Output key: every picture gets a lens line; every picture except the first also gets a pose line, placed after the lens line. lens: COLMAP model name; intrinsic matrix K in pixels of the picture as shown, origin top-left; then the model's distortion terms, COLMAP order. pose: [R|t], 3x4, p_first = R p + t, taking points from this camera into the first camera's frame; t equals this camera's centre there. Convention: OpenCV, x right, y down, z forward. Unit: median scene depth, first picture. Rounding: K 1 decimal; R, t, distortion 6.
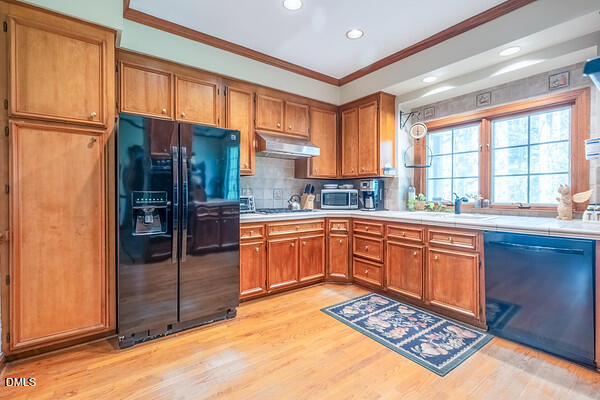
lens RADIAL K [[282.5, 0, 325.1], [0, 282.5, 198.4], [0, 0, 1]] dist [-0.002809, -0.000250]
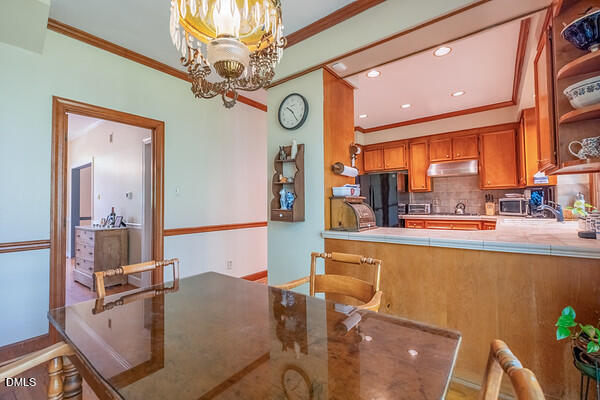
lens RADIAL K [[265.9, 0, 299.1], [0, 265.9, 197.1], [0, 0, 1]] dist [-0.001142, -0.000259]
pose [[0.237088, -0.029334, -0.971045, 1.327774], [-0.001979, 0.999527, -0.030677, -0.002273], [0.971486, 0.009195, 0.236918, -0.112194]]
